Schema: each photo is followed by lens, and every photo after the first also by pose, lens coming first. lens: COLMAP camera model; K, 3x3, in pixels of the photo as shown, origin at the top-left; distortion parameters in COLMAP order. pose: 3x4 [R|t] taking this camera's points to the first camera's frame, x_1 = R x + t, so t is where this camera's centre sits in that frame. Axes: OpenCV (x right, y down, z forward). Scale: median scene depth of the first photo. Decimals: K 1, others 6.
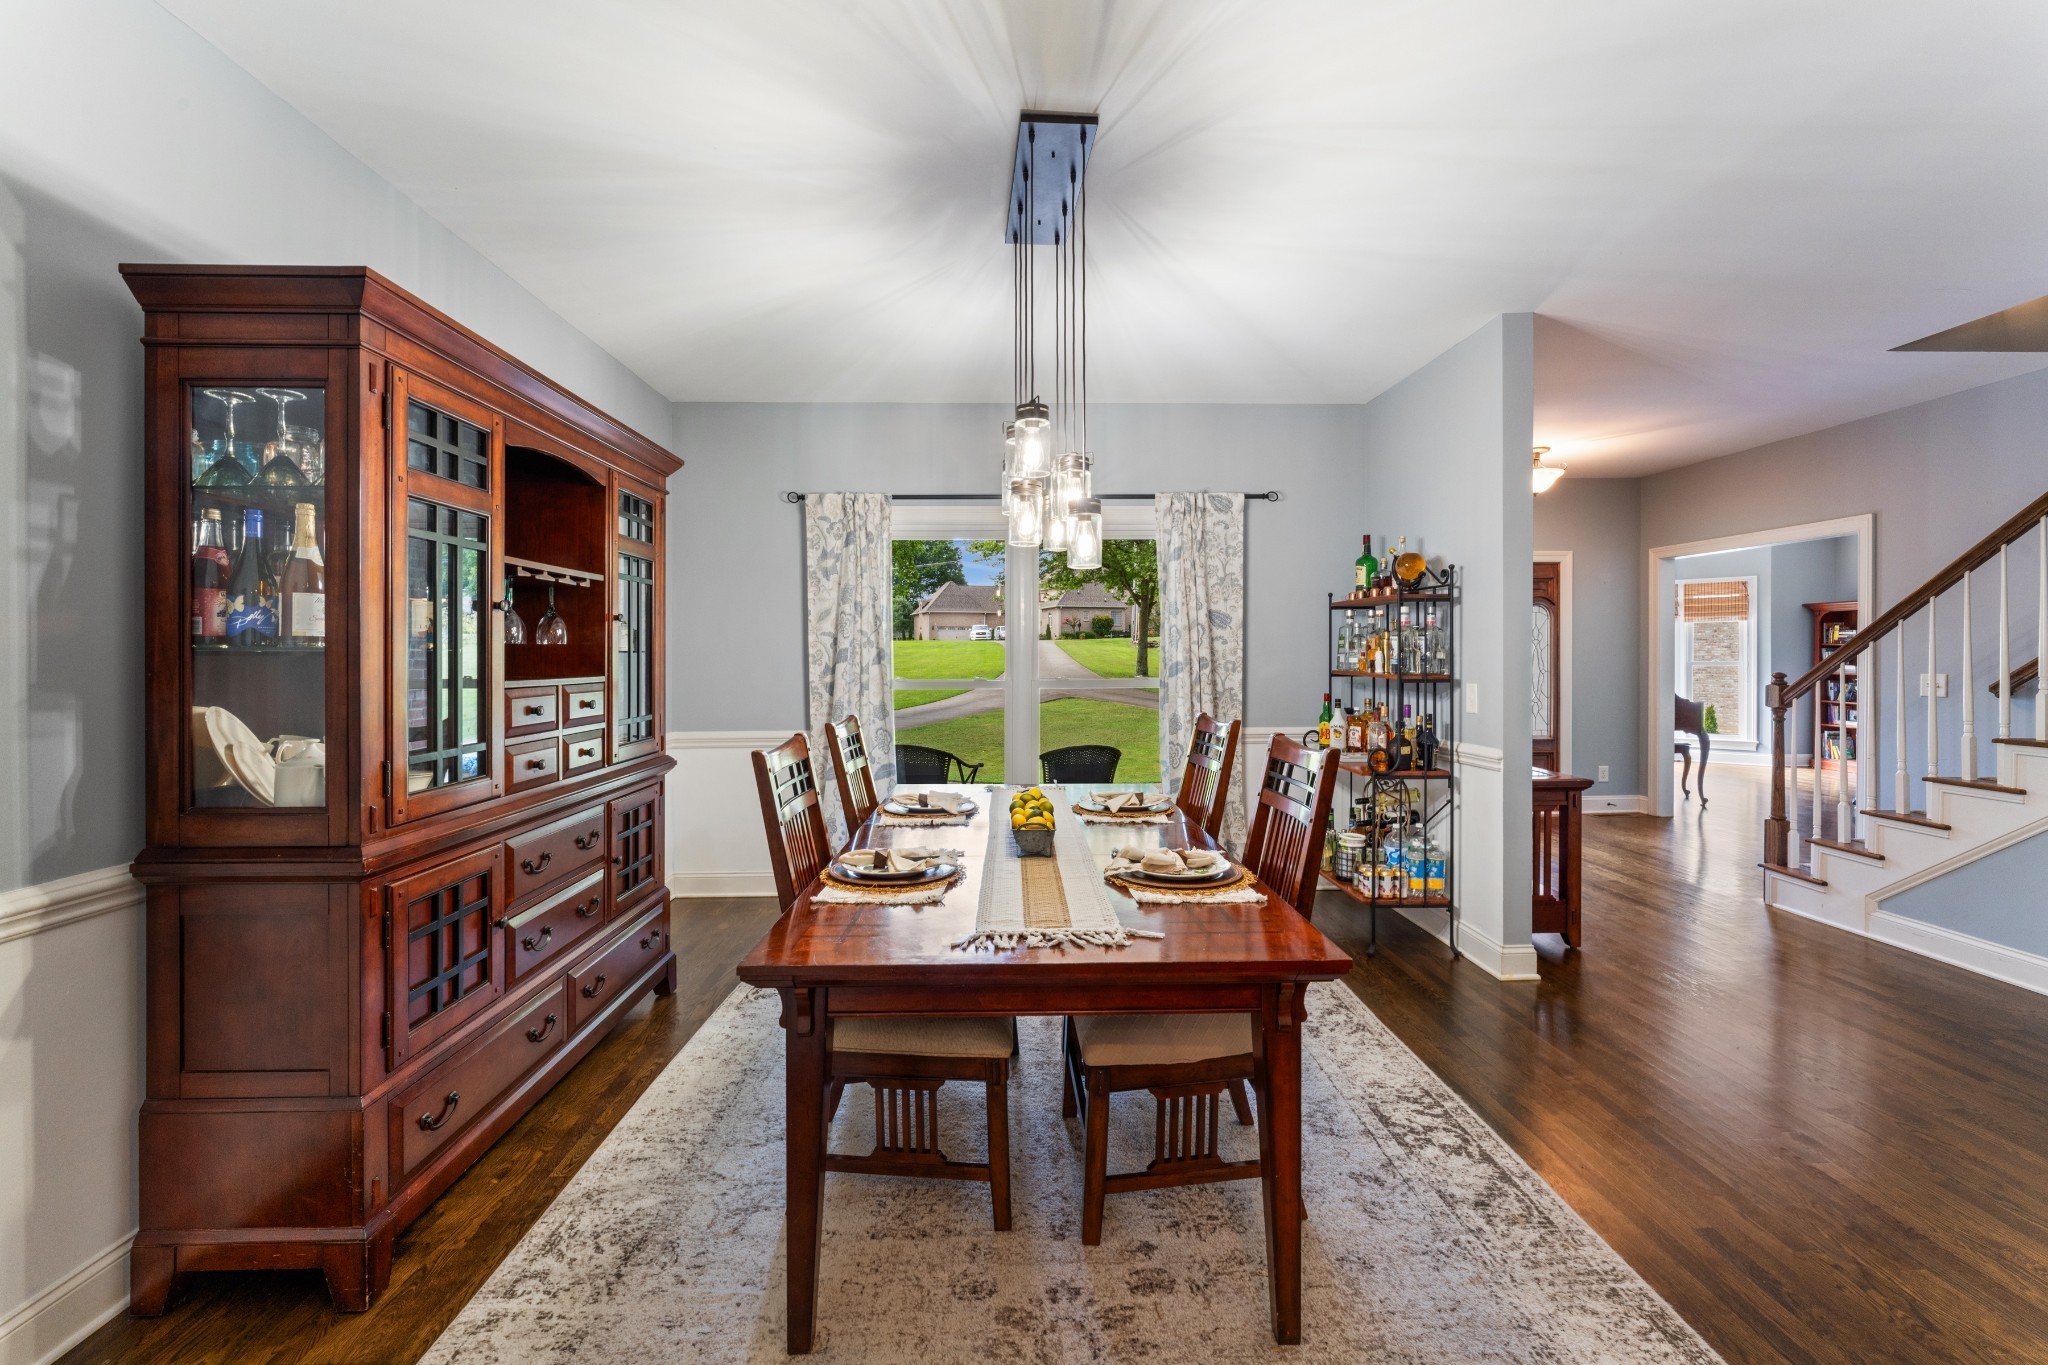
lens RADIAL K [[874.5, 0, 1022.7], [0, 874.5, 668.7], [0, 0, 1]] dist [0.002784, 0.000117]
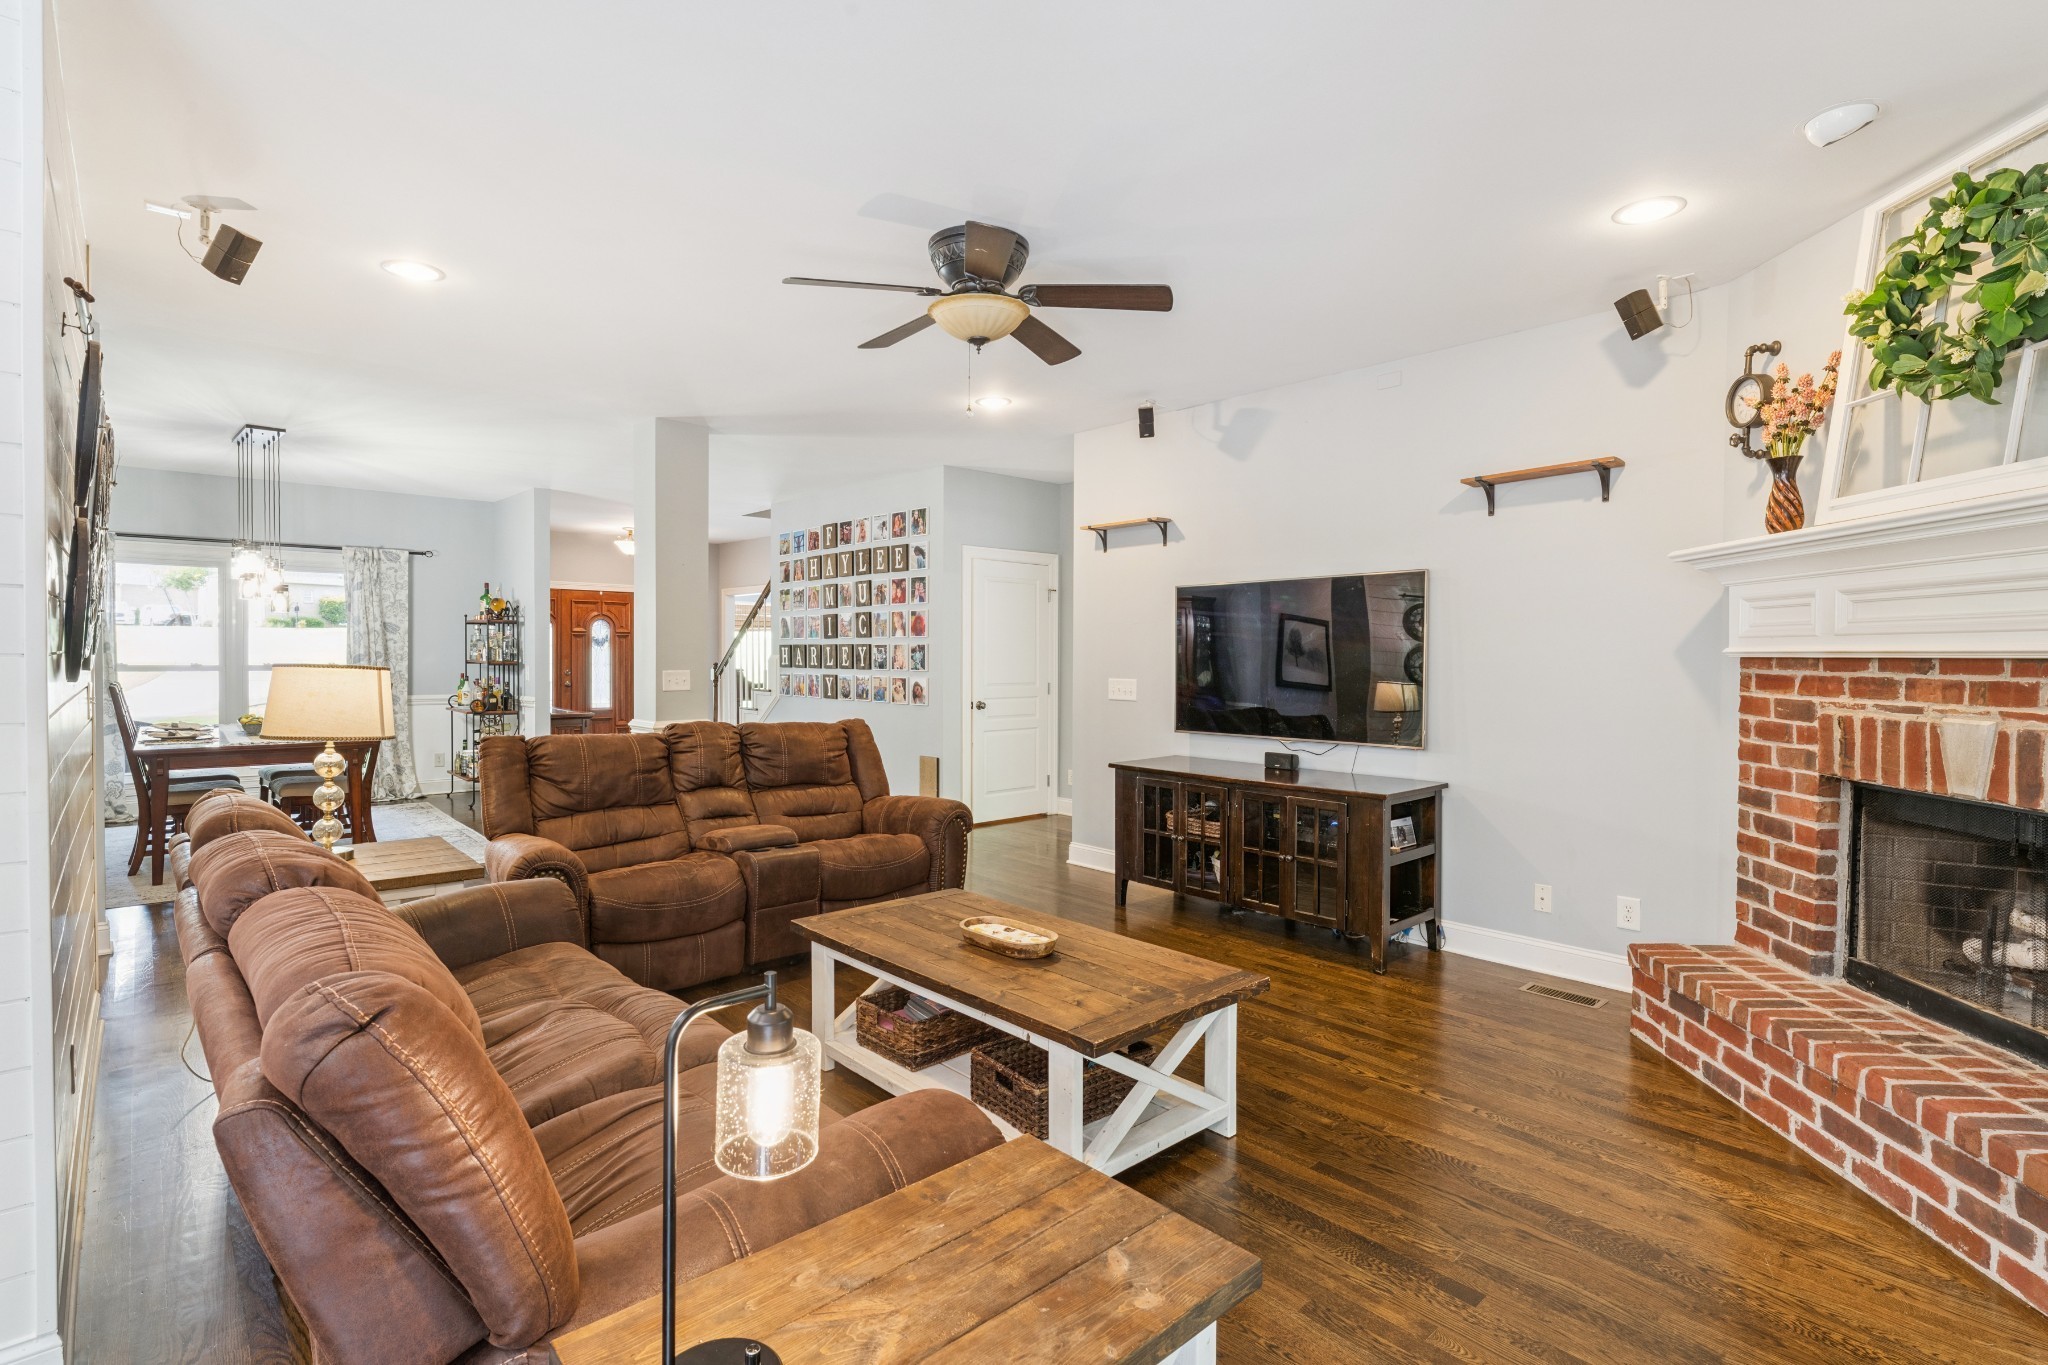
lens RADIAL K [[981.8, 0, 1023.8], [0, 981.8, 680.0], [0, 0, 1]] dist [-0.000558, 0.000543]
pose [[0.762884, -0.006121, 0.646506, -0.056855], [-0.000490, 0.999949, 0.010044, 0.021245], [-0.646535, -0.007979, 0.762843, -1.150070]]
